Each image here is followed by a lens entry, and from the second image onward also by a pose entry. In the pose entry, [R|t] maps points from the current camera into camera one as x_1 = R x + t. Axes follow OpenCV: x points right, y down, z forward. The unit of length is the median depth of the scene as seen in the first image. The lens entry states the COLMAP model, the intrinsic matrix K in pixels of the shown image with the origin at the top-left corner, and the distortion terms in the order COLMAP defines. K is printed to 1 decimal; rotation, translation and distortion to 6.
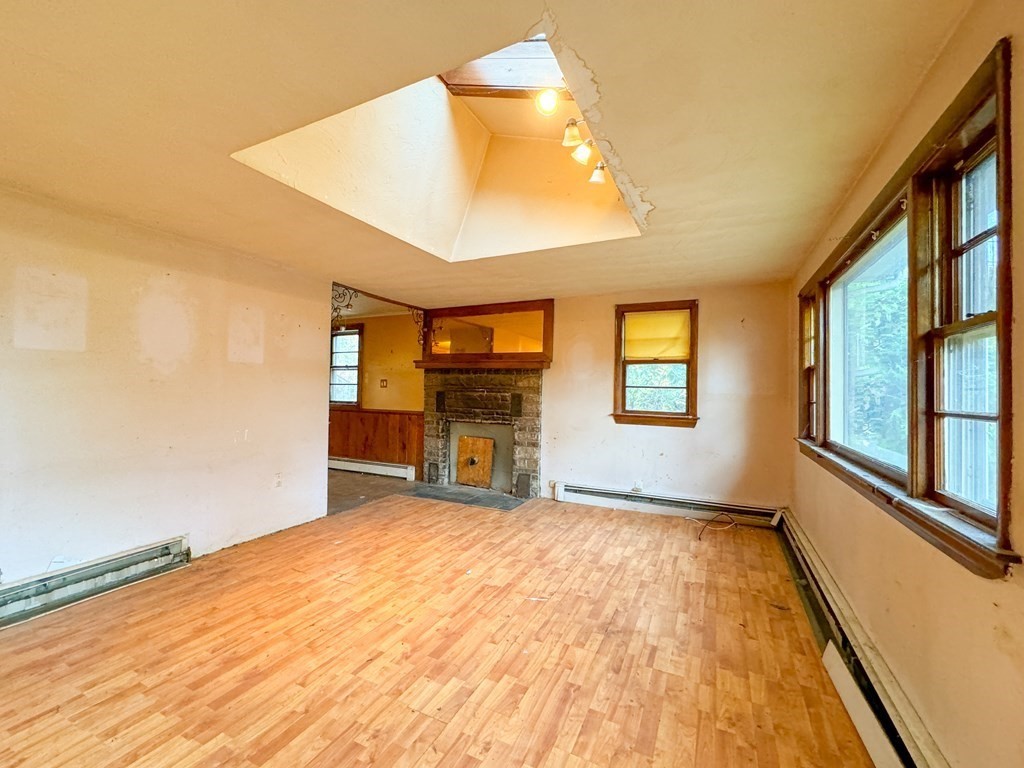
lens RADIAL K [[429.7, 0, 518.4], [0, 429.7, 378.4], [0, 0, 1]] dist [-0.001402, -0.000568]
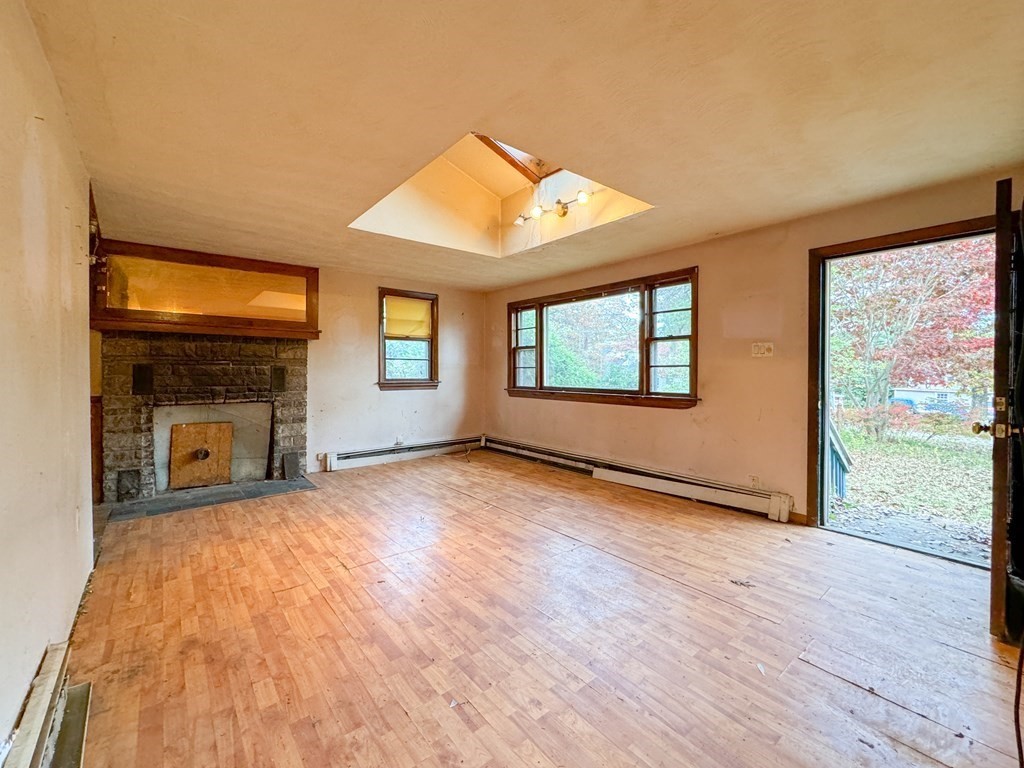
lens RADIAL K [[429.7, 0, 518.4], [0, 429.7, 378.4], [0, 0, 1]] dist [-0.001402, -0.000568]
pose [[0.406927, -0.036496, 0.912731, -0.724270], [-0.017700, 0.998699, 0.047825, 0.010713], [-0.913289, -0.035617, 0.405752, 0.211039]]
